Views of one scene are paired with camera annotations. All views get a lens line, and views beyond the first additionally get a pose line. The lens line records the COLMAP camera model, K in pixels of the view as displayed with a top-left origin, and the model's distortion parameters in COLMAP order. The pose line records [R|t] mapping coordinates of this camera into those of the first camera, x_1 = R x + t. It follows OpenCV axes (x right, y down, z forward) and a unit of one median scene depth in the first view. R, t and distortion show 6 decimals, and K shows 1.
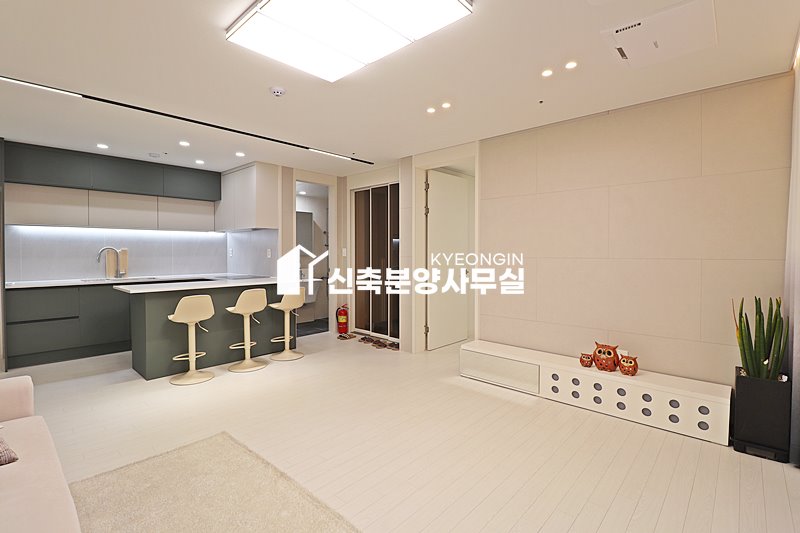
lens RADIAL K [[377.3, 0, 398.1], [0, 377.3, 259.4], [0, 0, 1]] dist [0.002777, -0.013685]
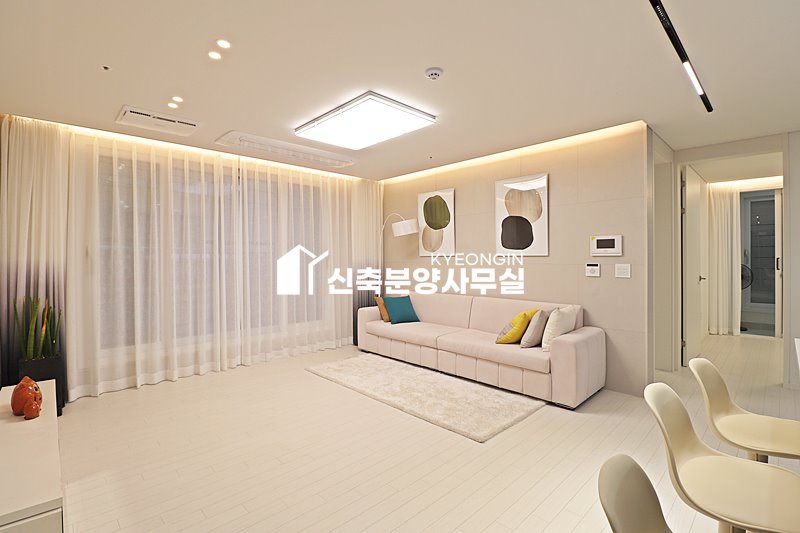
lens RADIAL K [[372.4, 0, 399.3], [0, 372.4, 258.5], [0, 0, 1]] dist [0.003885, -0.014129]
pose [[-0.997973, 0.004238, 0.063496, -0.175600], [0.005575, 0.999766, 0.020895, -0.023284], [-0.063392, 0.021206, -0.997763, 1.117861]]
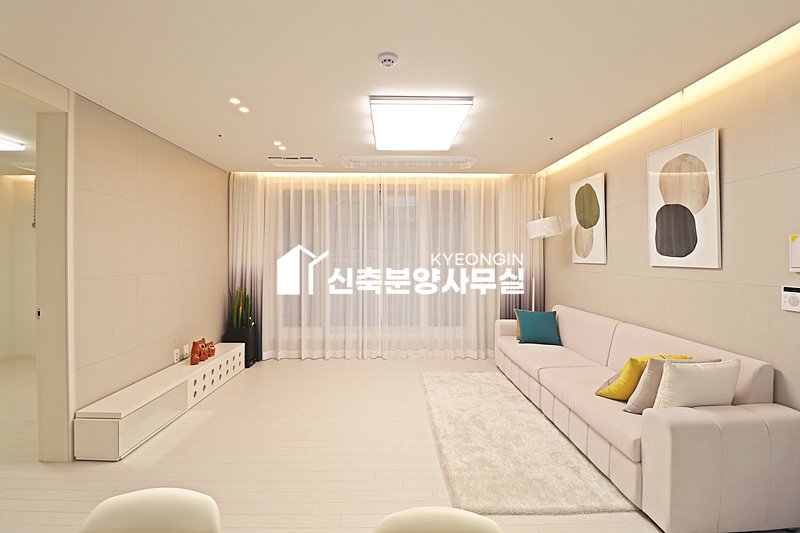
lens RADIAL K [[369.9, 0, 398.0], [0, 369.9, 257.3], [0, 0, 1]] dist [0.001862, -0.014337]
pose [[-0.691273, -0.001472, 0.722592, -0.518548], [0.012800, 0.999816, 0.014282, -0.037376], [-0.722480, 0.019122, -0.691127, 0.898152]]
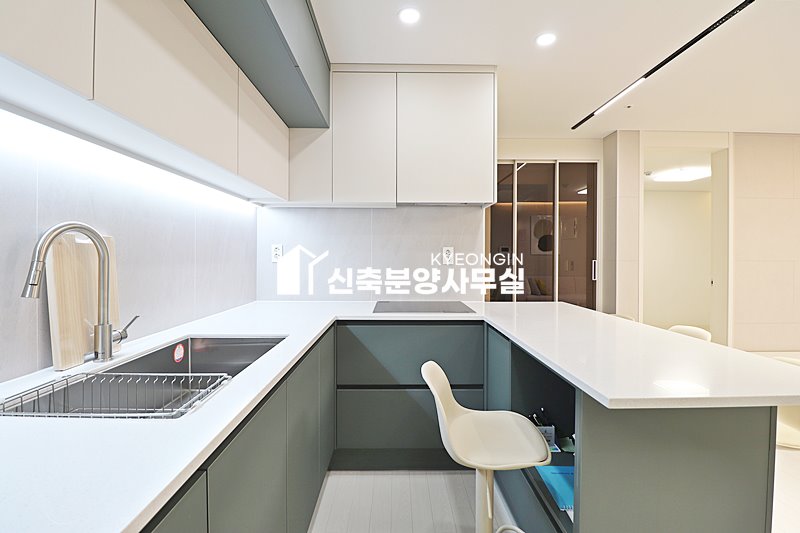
lens RADIAL K [[372.4, 0, 399.3], [0, 372.4, 258.5], [0, 0, 1]] dist [0.003885, -0.014129]
pose [[0.730842, -0.000959, 0.682546, -0.855710], [0.010127, 0.999904, -0.009439, -0.008699], [-0.682472, 0.013811, 0.730781, 0.782298]]
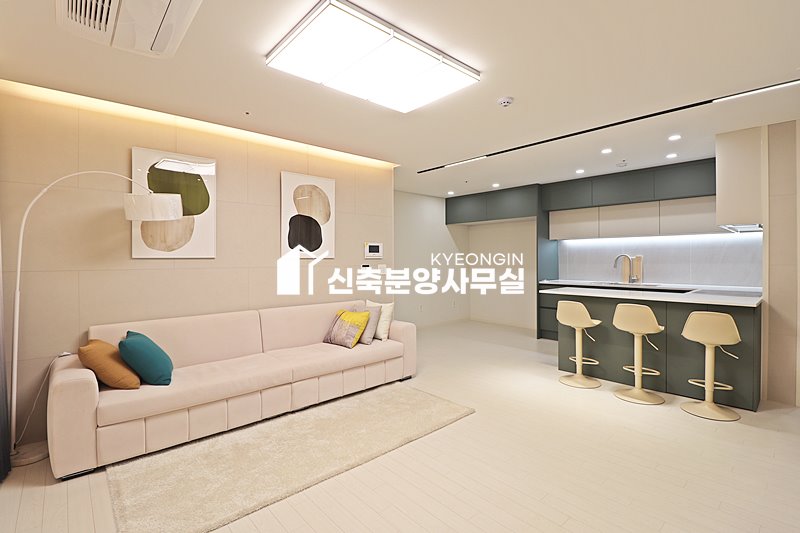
lens RADIAL K [[377.3, 0, 398.1], [0, 377.3, 259.4], [0, 0, 1]] dist [0.002777, -0.013685]
pose [[-0.096725, 0.002380, -0.995308, 0.430373], [-0.015336, 0.999875, 0.003881, -0.013150], [0.995193, 0.015639, -0.096677, 0.489170]]
